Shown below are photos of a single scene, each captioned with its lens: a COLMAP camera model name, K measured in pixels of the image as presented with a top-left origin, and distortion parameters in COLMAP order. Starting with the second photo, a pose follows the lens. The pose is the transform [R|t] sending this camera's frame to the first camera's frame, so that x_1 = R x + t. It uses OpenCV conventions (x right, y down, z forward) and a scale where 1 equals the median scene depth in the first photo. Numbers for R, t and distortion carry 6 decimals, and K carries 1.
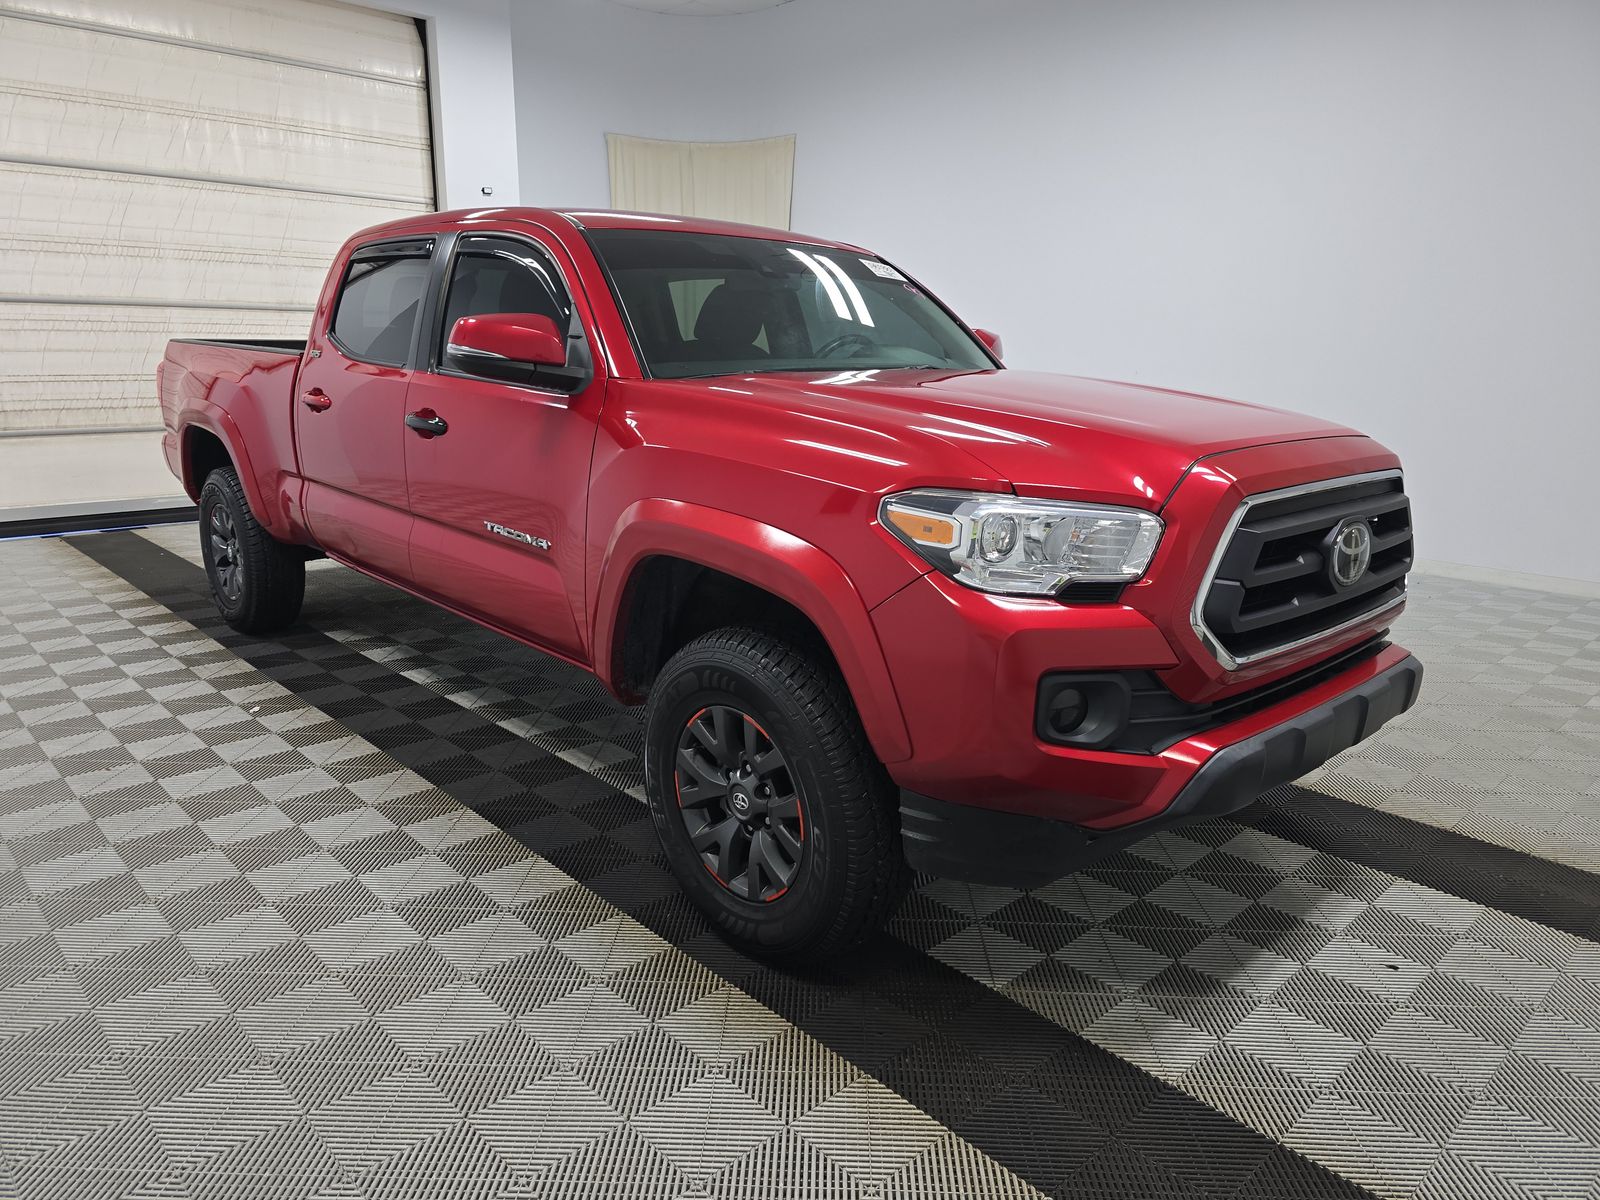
lens RADIAL K [[1083.6, 0, 800.0], [0, 1083.6, 600.0], [0, 0, 1]] dist [-0.004285, -0.002766]
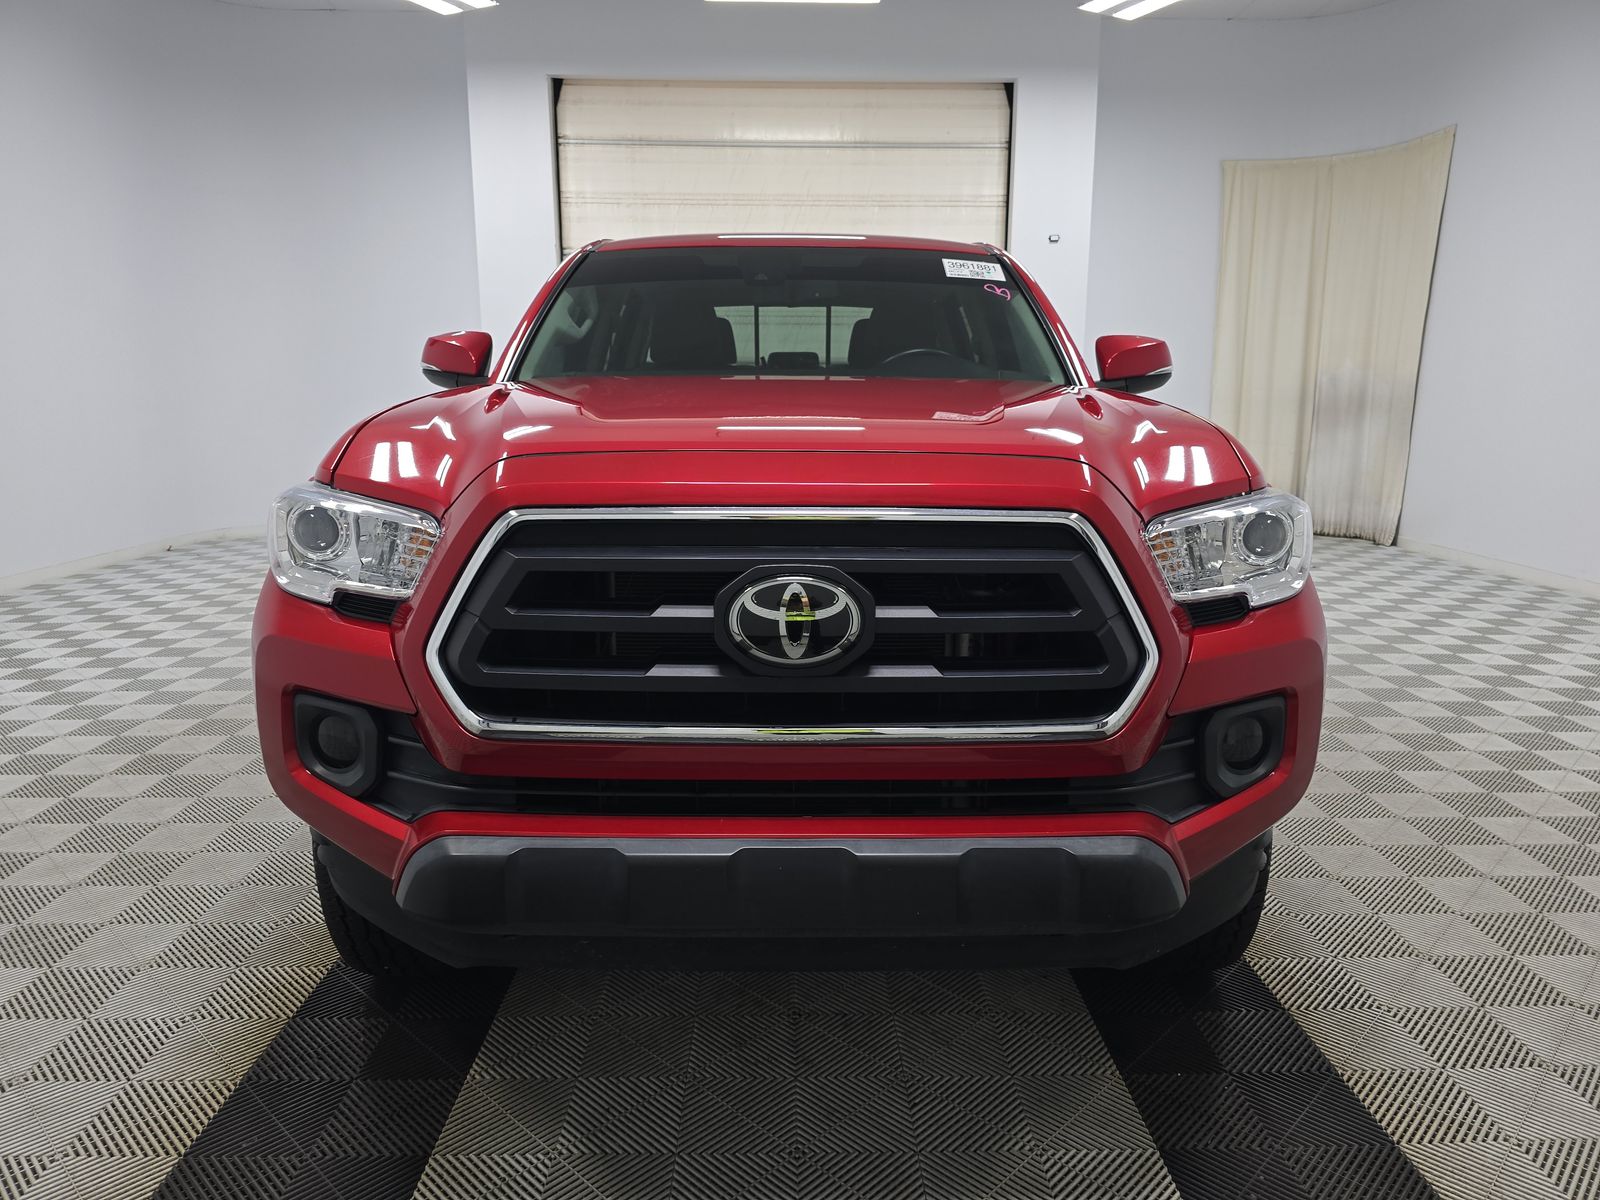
lens RADIAL K [[1083.6, 0, 800.0], [0, 1083.6, 600.0], [0, 0, 1]] dist [-0.004285, -0.002766]
pose [[0.743877, 0.100653, -0.660693, 0.239118], [-0.135169, 0.990822, -0.001241, -0.013440], [0.654505, 0.090228, 0.750655, 0.127579]]
